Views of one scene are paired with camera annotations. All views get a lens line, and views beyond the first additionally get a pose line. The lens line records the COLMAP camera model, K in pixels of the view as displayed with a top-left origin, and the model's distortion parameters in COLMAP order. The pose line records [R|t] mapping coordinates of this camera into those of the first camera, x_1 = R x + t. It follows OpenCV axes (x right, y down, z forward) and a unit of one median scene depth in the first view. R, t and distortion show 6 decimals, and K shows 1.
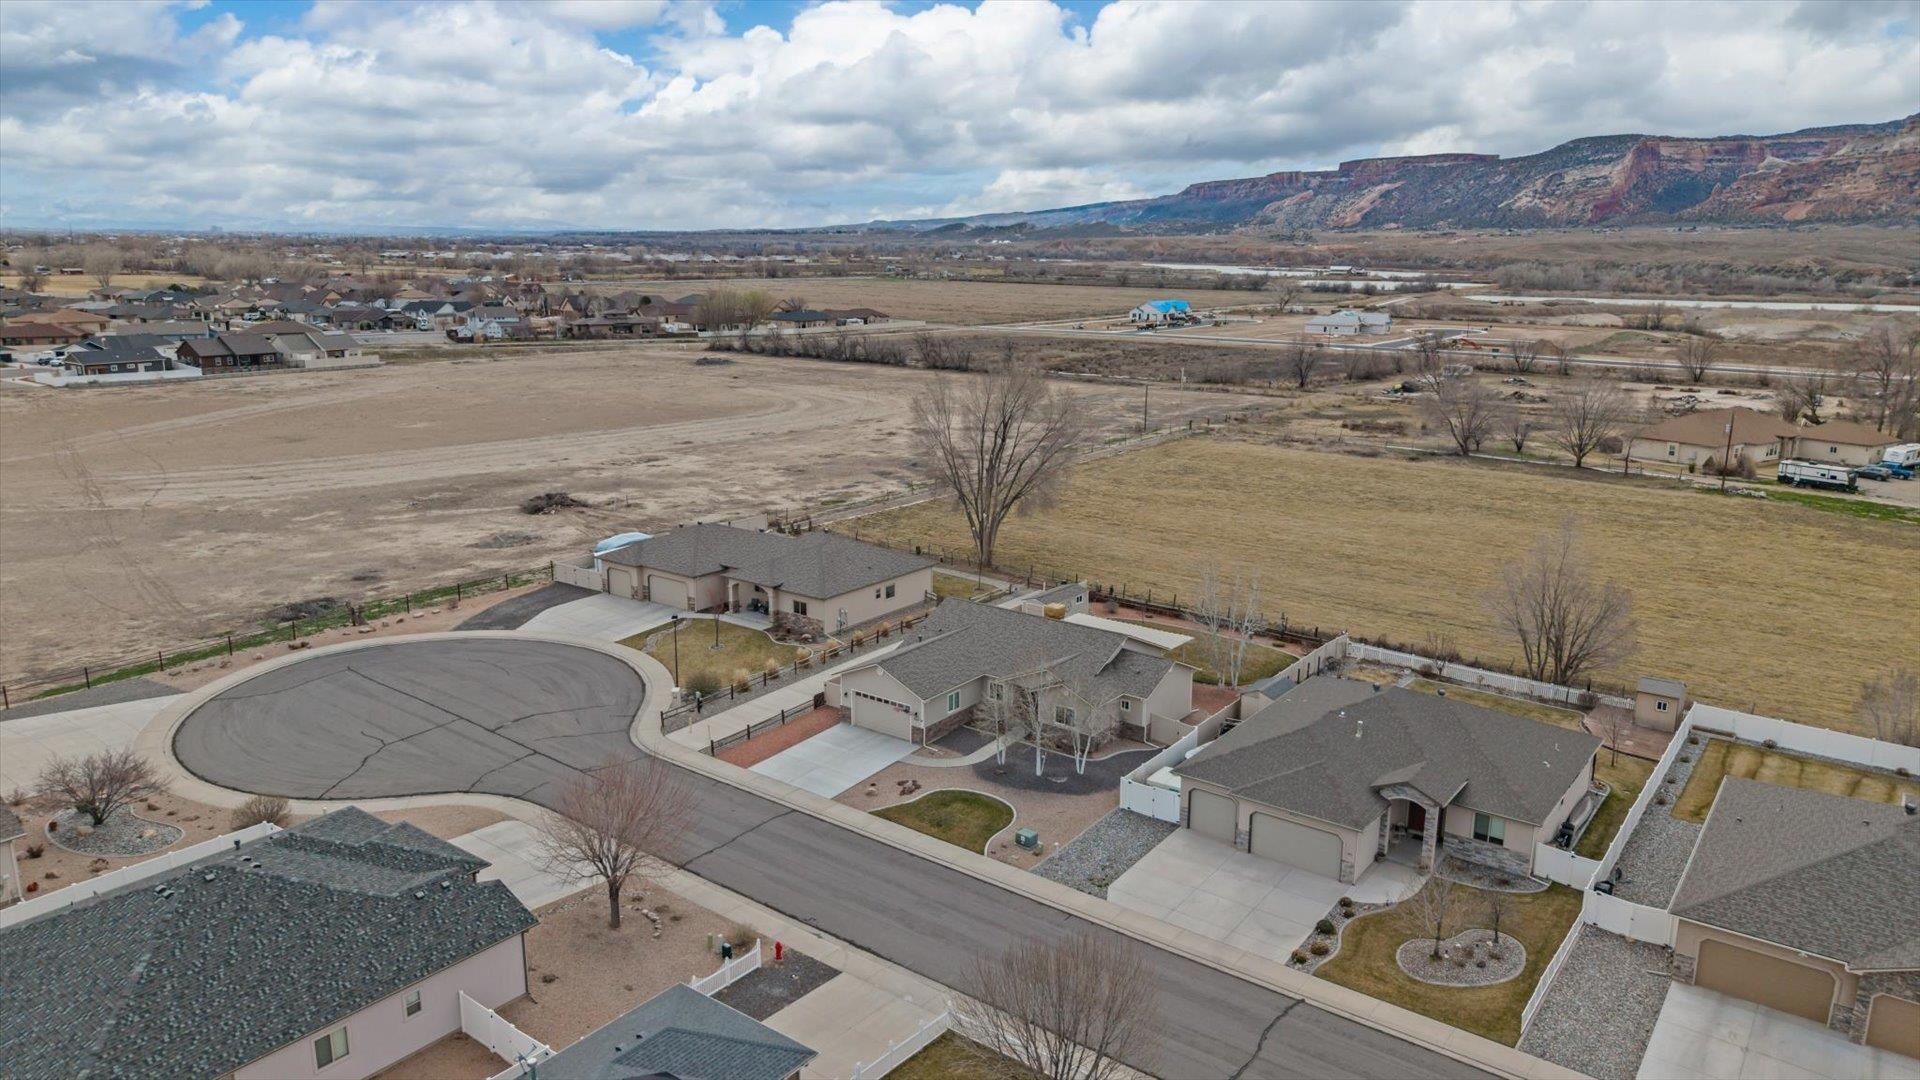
lens RADIAL K [[1272.4, 0, 969.4], [0, 1272.4, 535.2], [0, 0, 1]] dist [0.026586, 0.000242]
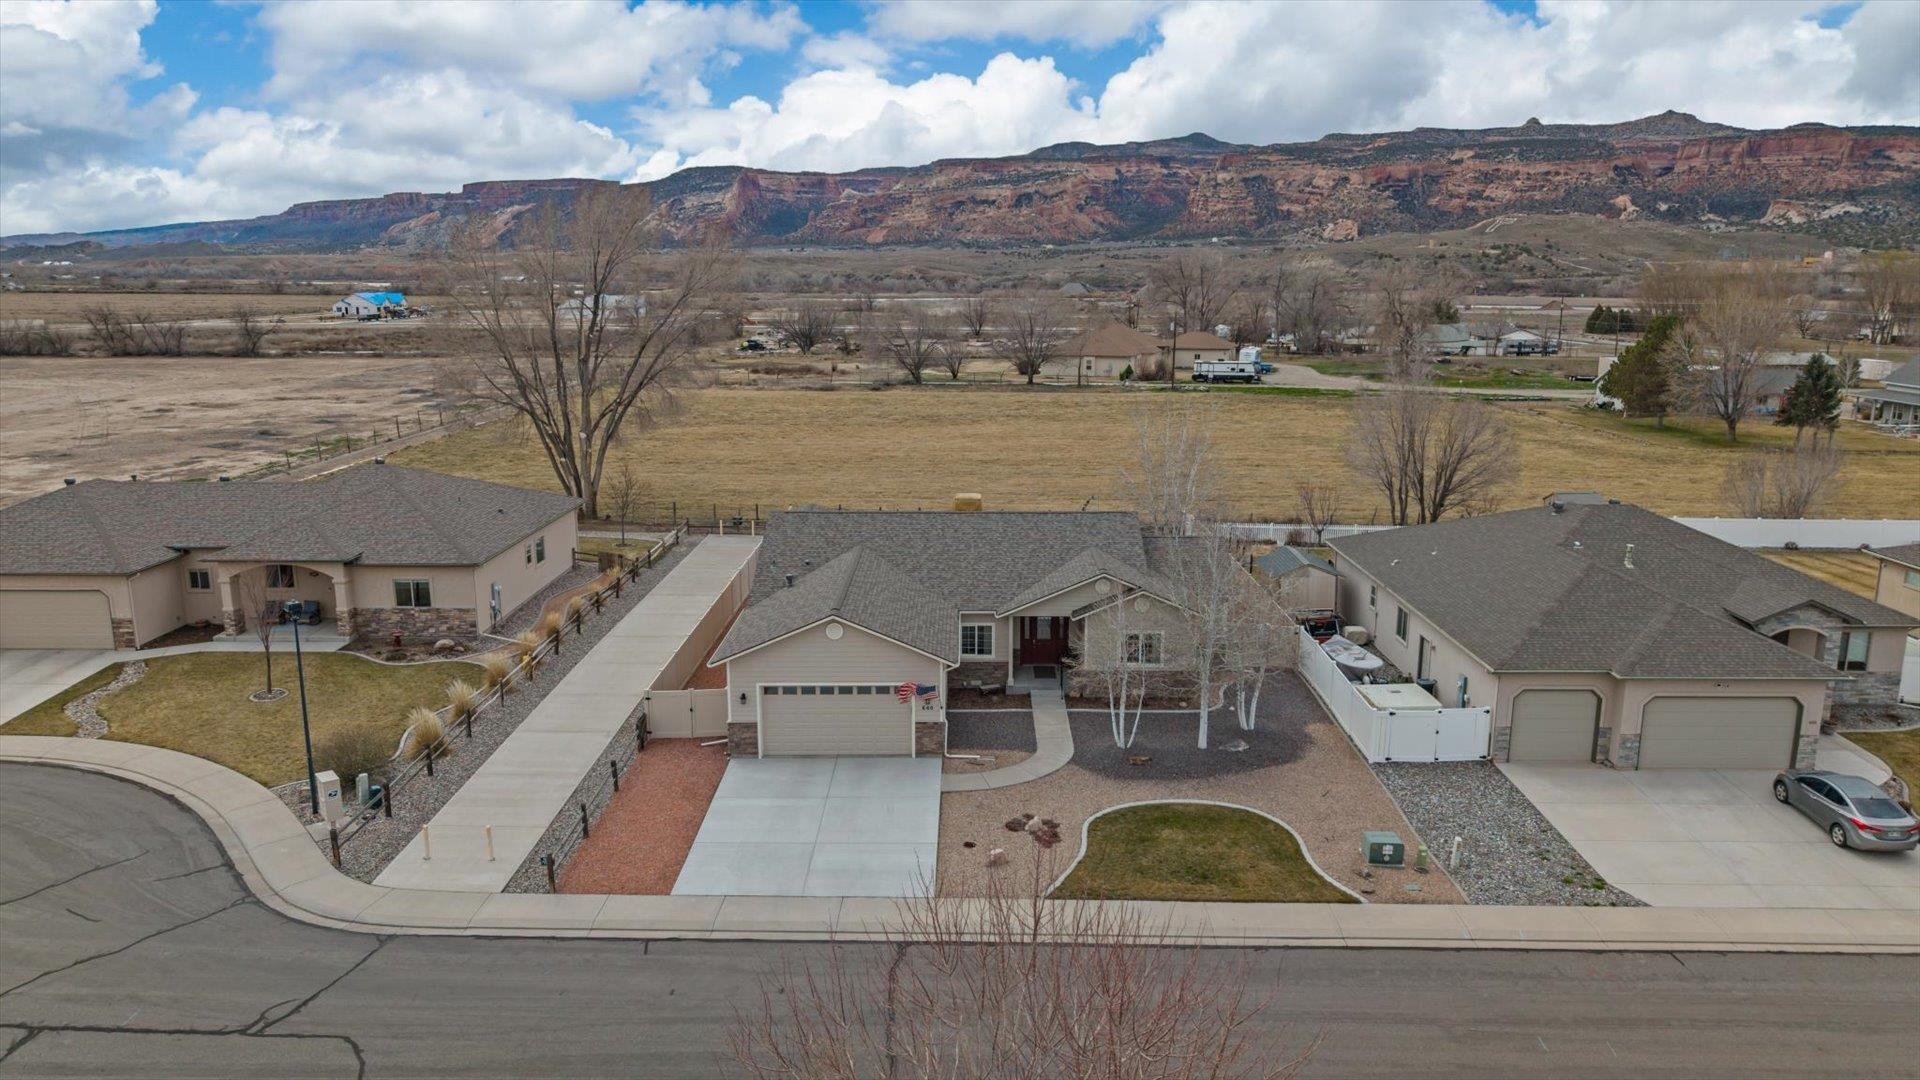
lens RADIAL K [[1290.0, 0, 958.3], [0, 1290.0, 542.5], [0, 0, 1]] dist [0.004448, -0.002494]
pose [[0.808528, -0.131471, 0.573584, -0.275513], [0.140253, 0.989687, 0.029145, 0.057494], [-0.571500, 0.056882, 0.818628, 0.491951]]
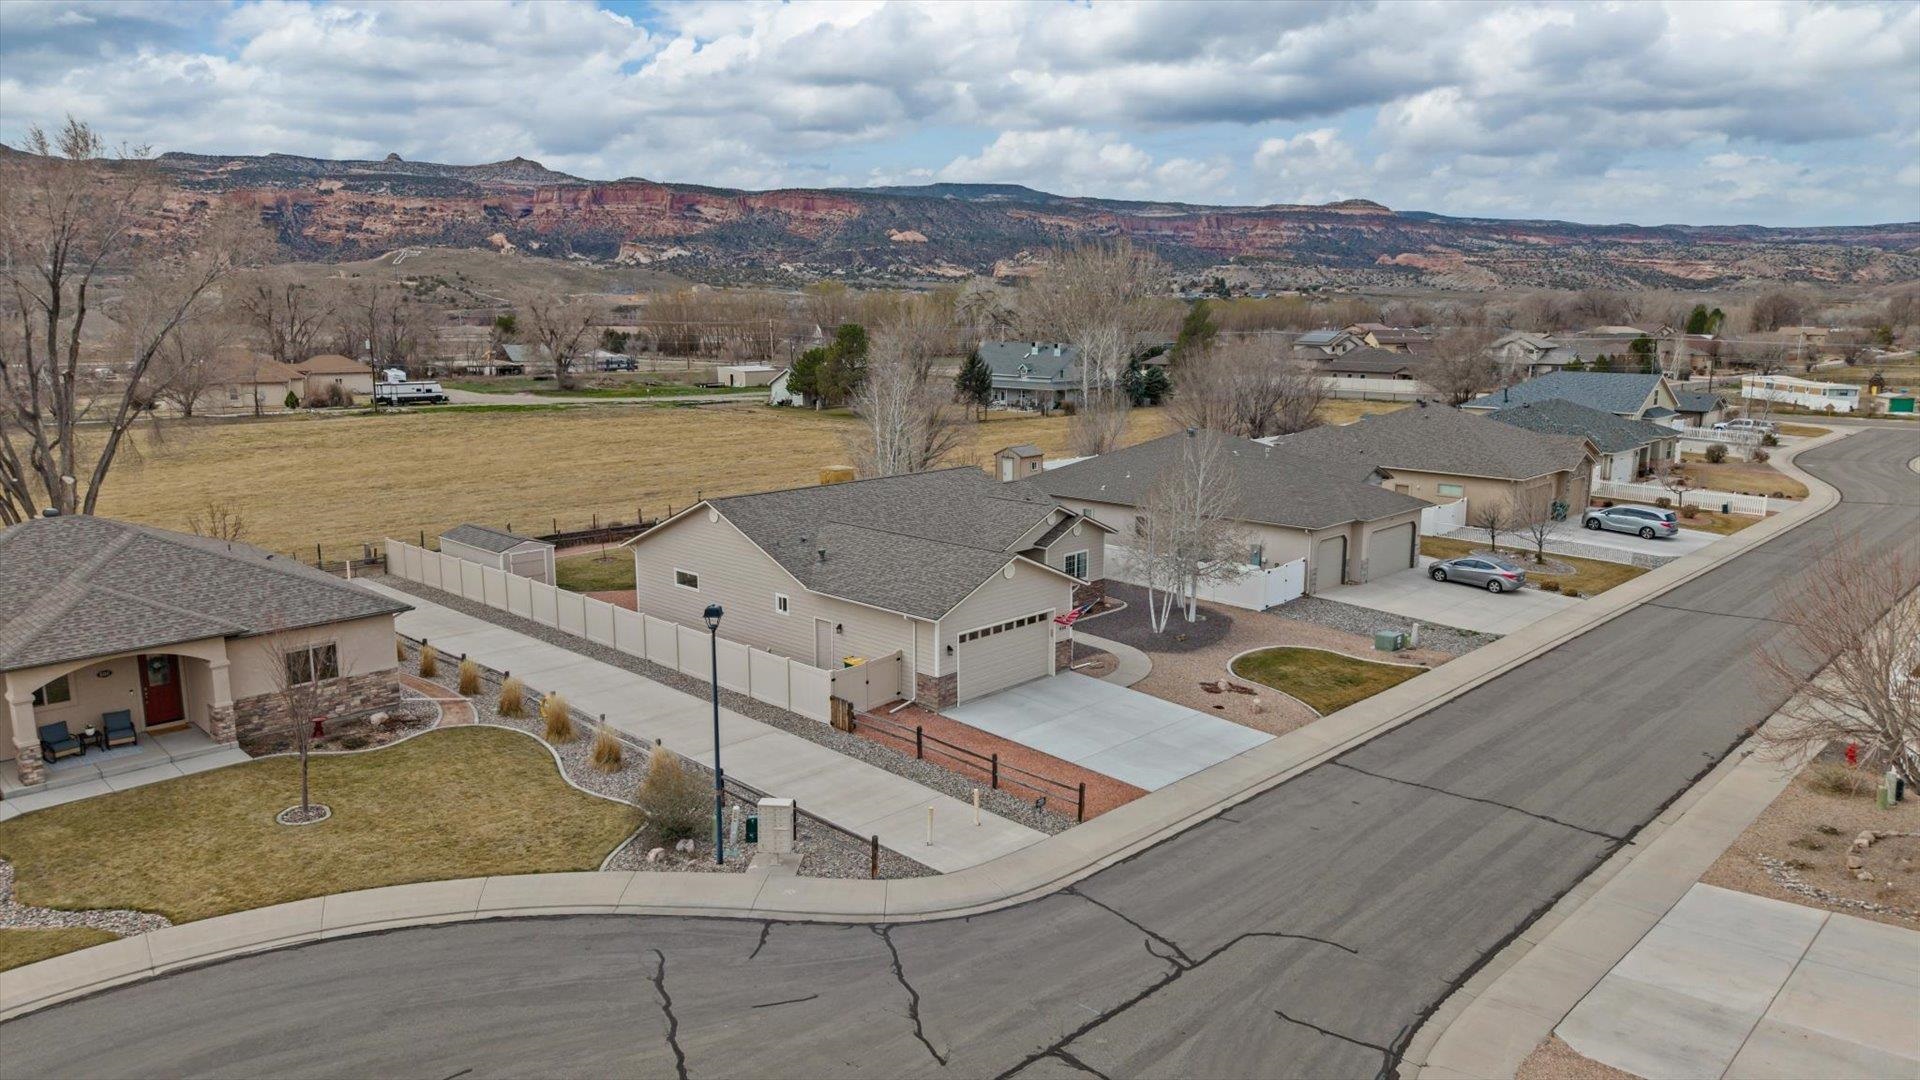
lens RADIAL K [[1290.0, 0, 958.3], [0, 1290.0, 542.5], [0, 0, 1]] dist [0.004448, -0.002494]
pose [[0.127279, -0.190396, 0.973421, -0.523382], [0.225061, 0.961349, 0.158607, 0.004900], [-0.965996, 0.198892, 0.165210, 0.816490]]
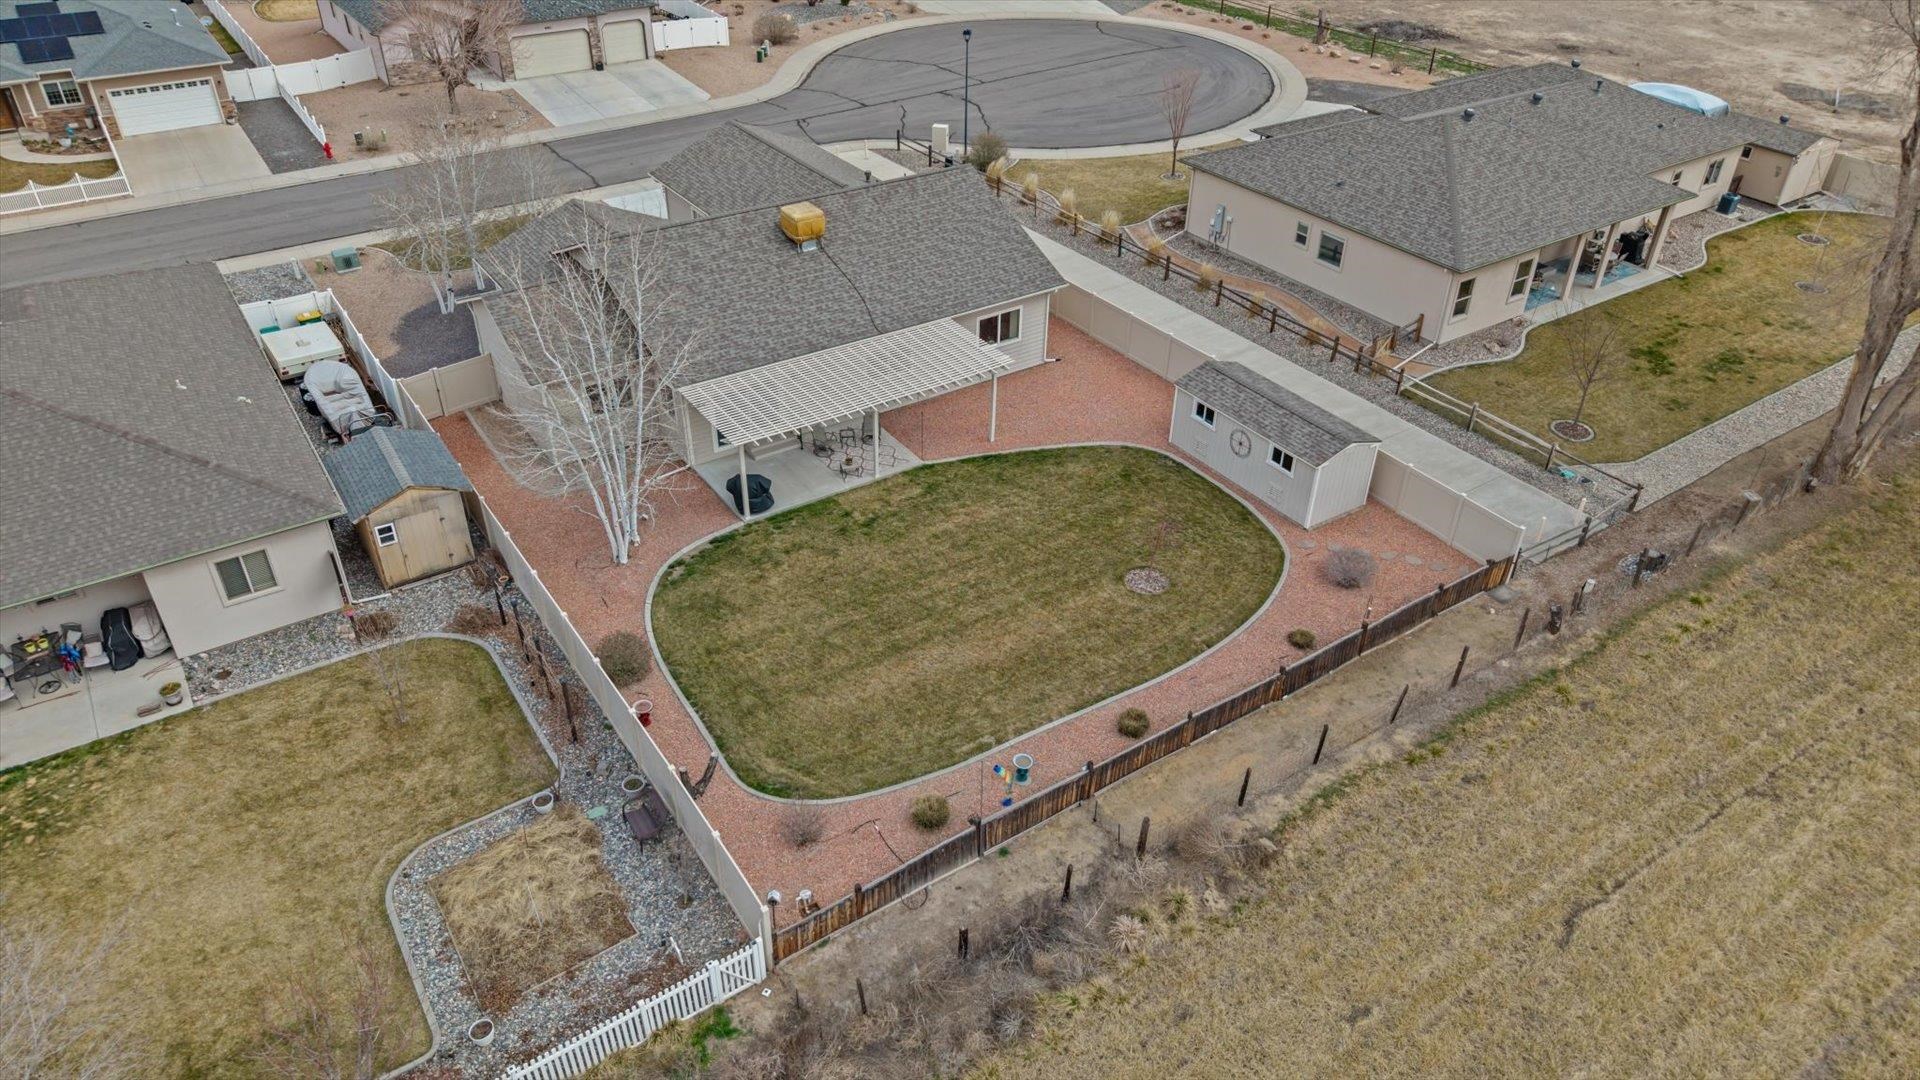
lens RADIAL K [[1272.4, 0, 969.4], [0, 1272.4, 535.2], [0, 0, 1]] dist [0.026586, 0.000242]
pose [[-0.320814, 0.520957, -0.791001, 0.463880], [-0.235537, 0.765027, 0.599379, -0.143395], [0.917388, 0.378599, -0.122727, 1.115981]]
